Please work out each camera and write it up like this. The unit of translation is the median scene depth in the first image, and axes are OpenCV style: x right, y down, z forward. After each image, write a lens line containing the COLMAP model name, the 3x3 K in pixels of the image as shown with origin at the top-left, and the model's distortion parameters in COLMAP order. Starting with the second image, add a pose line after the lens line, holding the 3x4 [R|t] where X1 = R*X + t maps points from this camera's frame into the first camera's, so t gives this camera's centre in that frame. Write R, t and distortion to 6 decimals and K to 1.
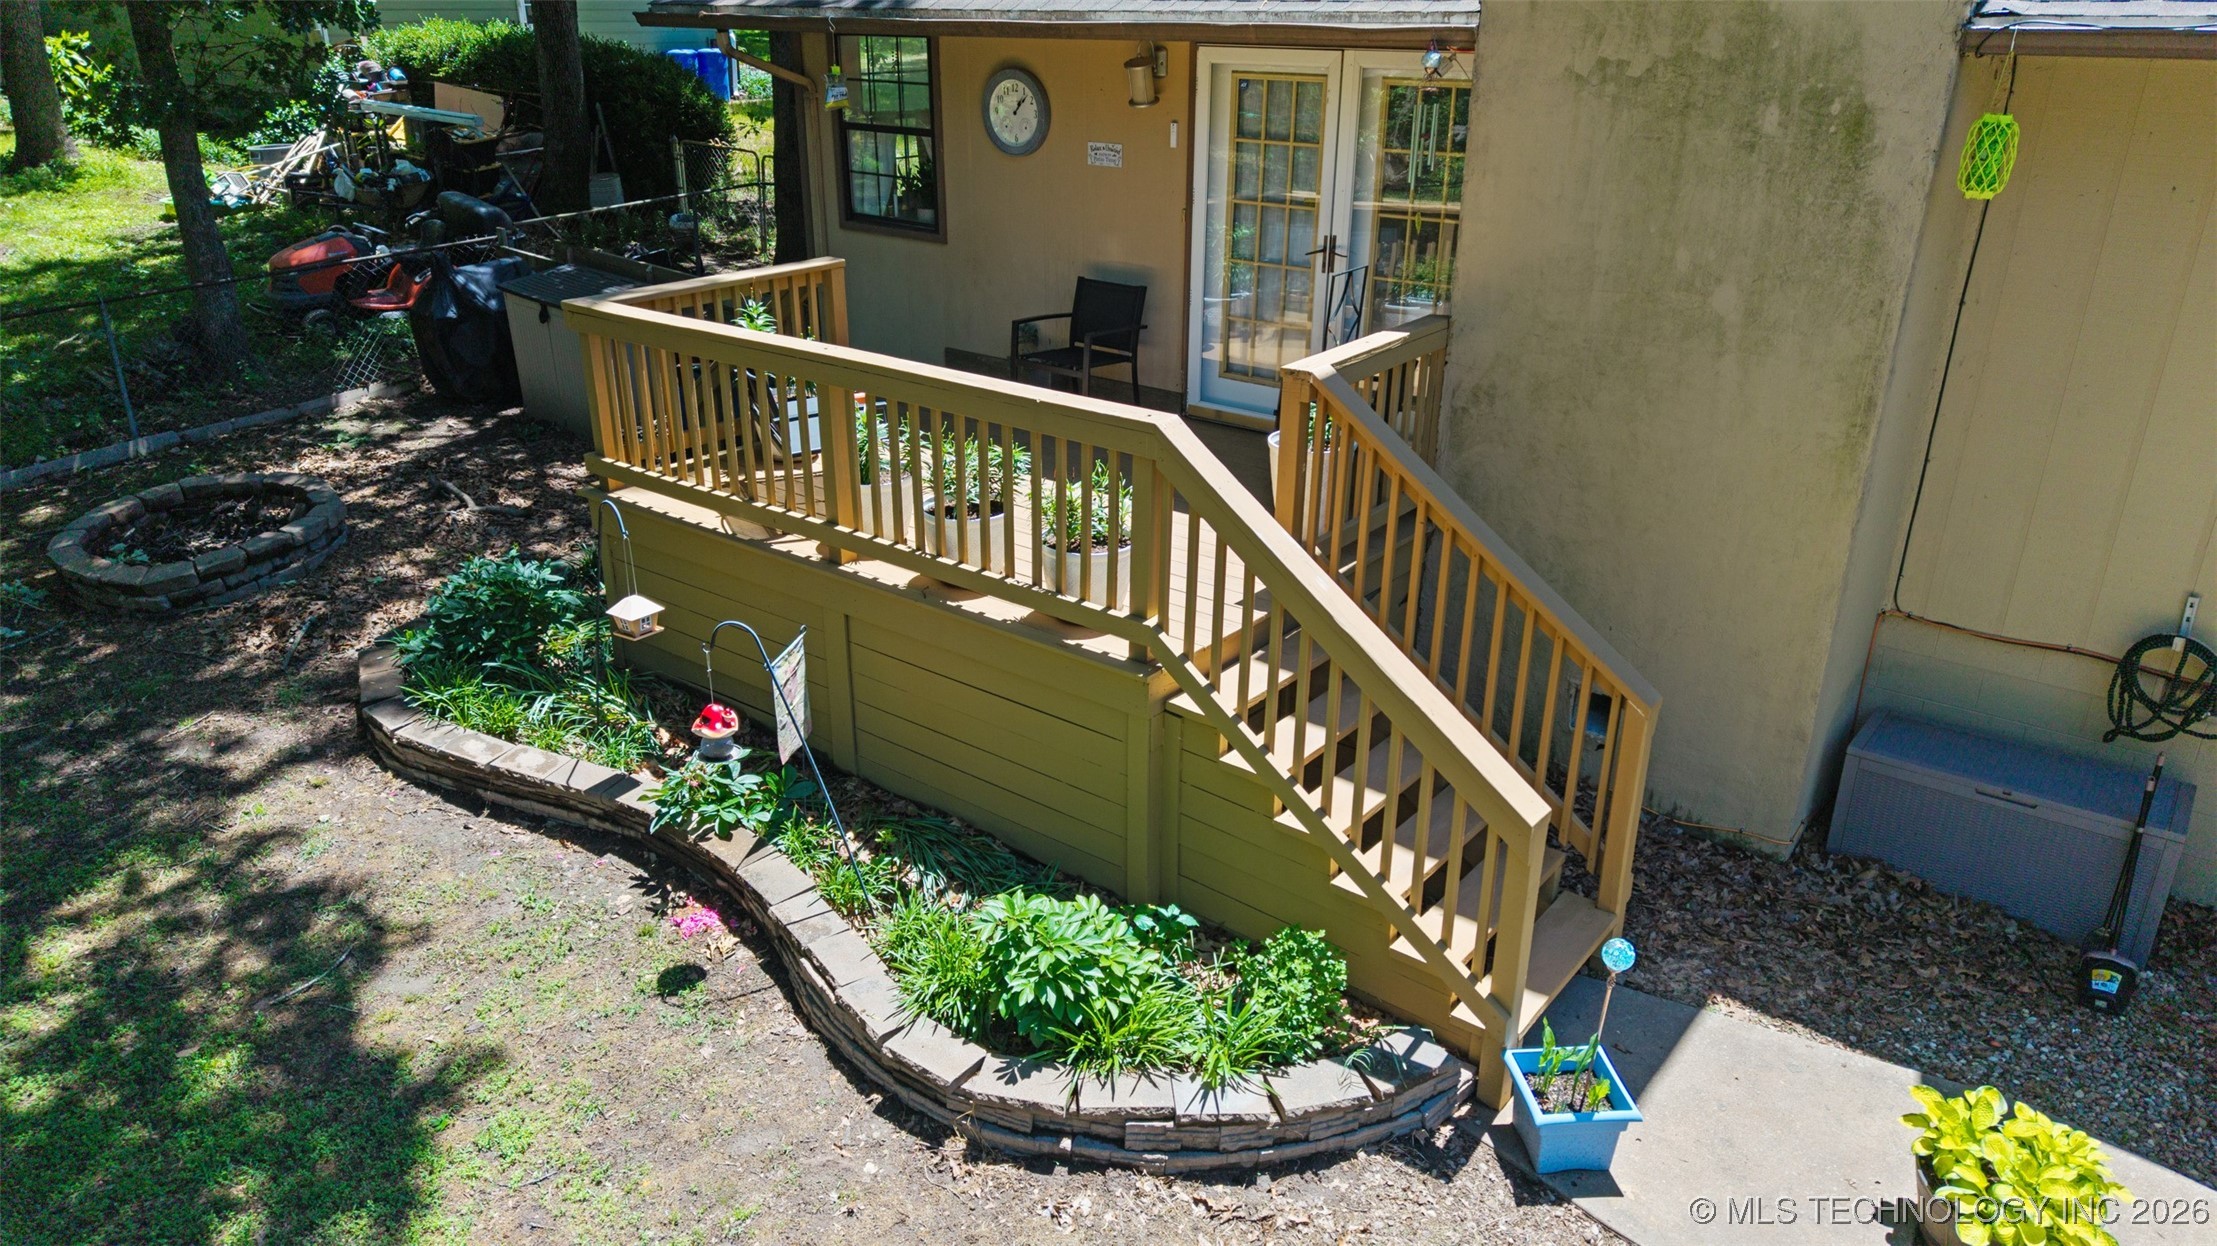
lens RADIAL K [[1470.2, 0, 1108.5], [0, 1470.2, 623.0], [0, 0, 1]] dist [0.035137, -0.000279]
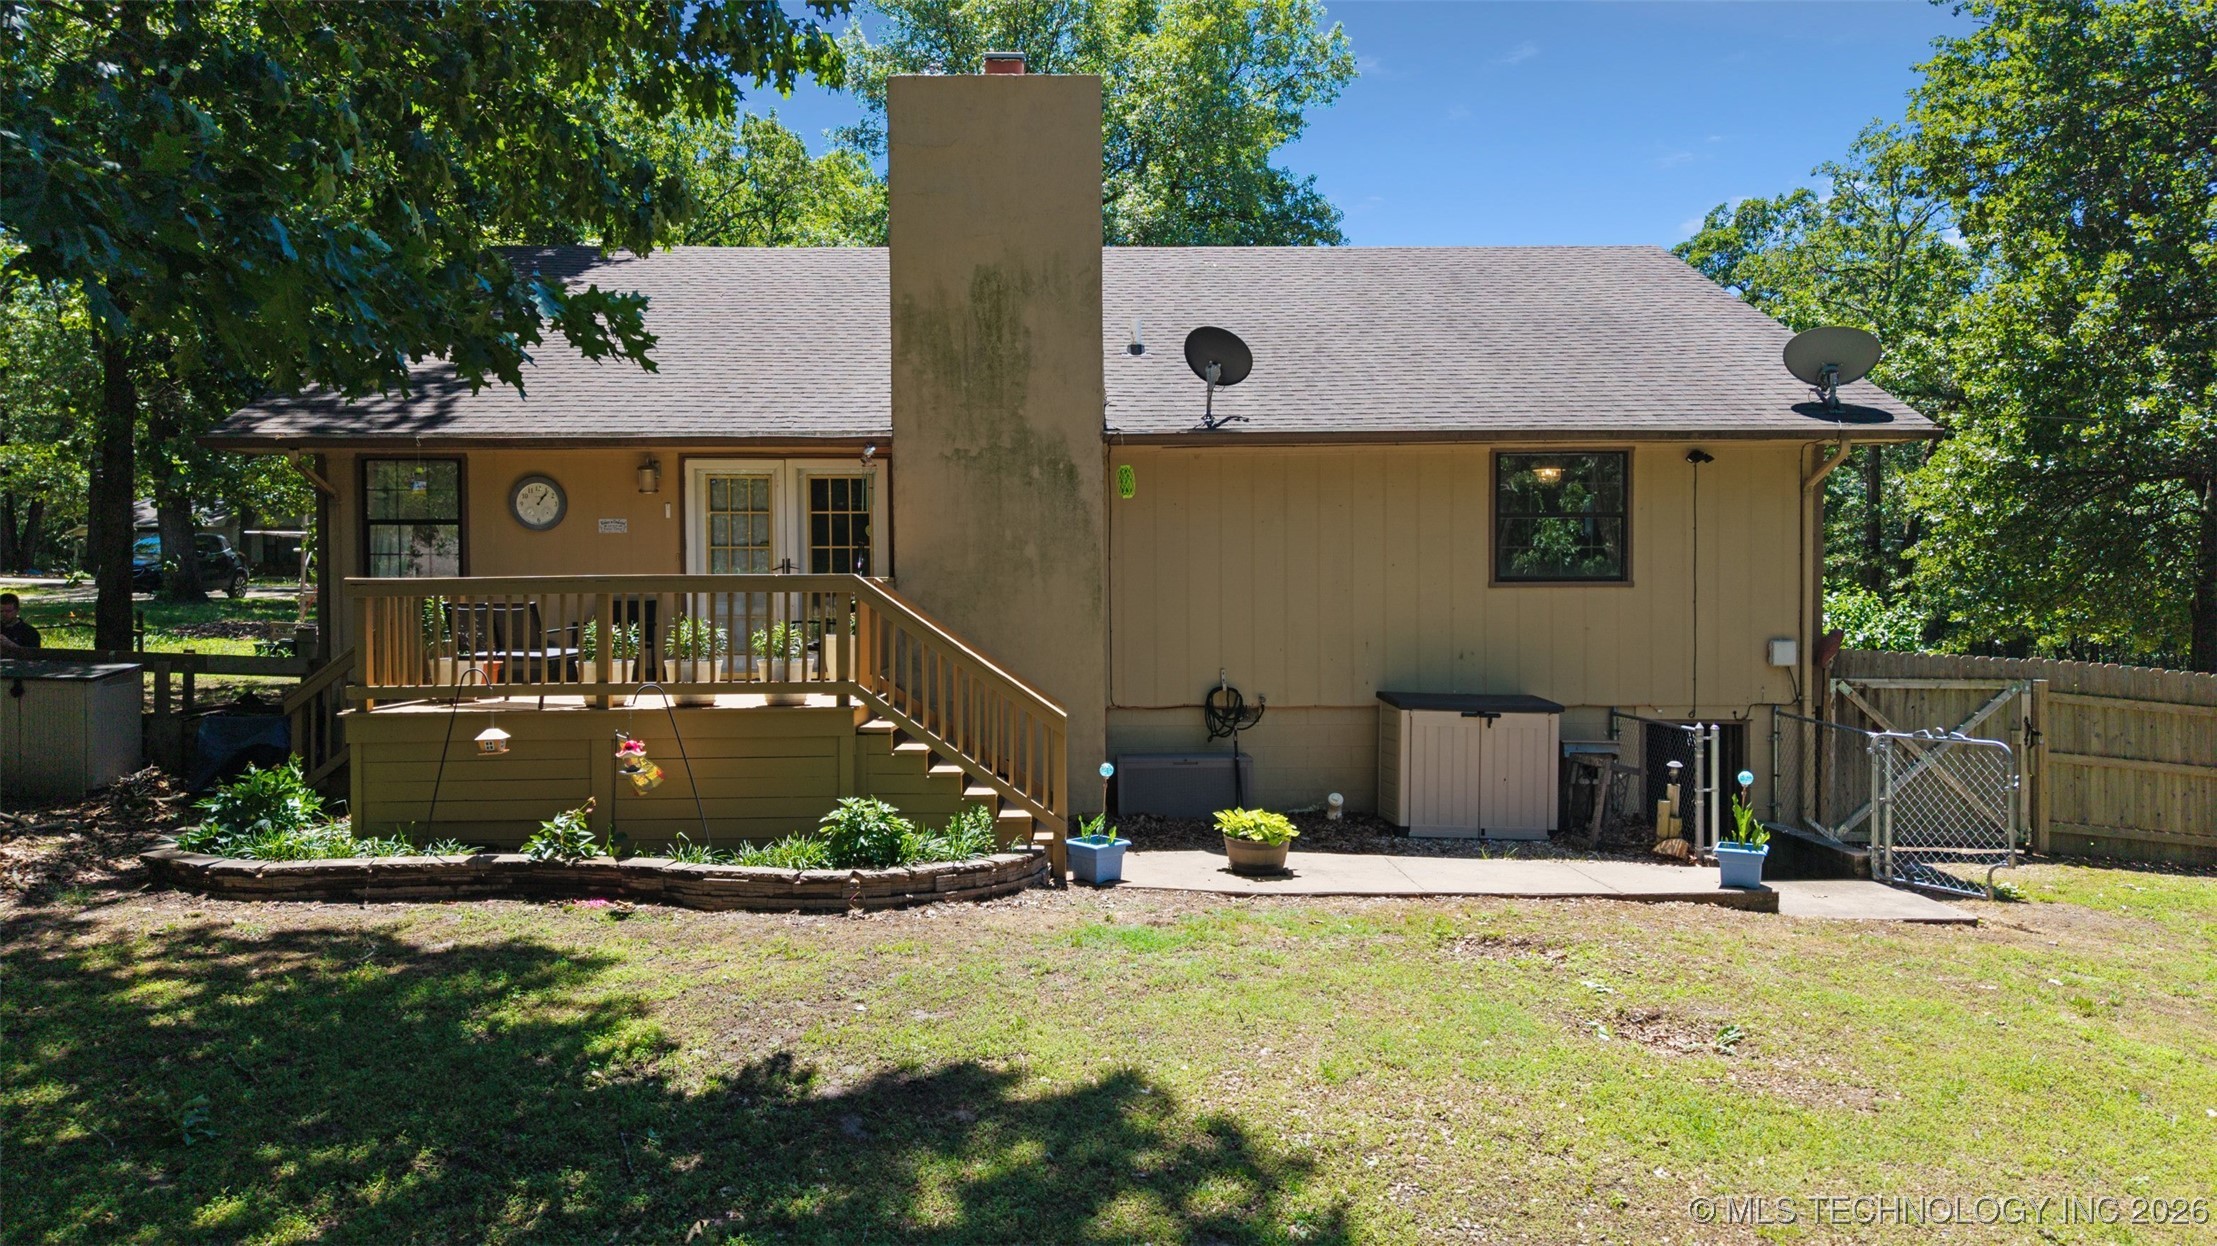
lens RADIAL K [[1526.8, 0, 1108.5], [0, 1526.8, 623.0], [0, 0, 1]] dist [0.001355, -0.000415]
pose [[0.771929, -0.016642, 0.635491, -0.903414], [0.254909, 0.923874, -0.285443, 0.538180], [-0.582363, 0.382334, 0.717407, -0.617044]]
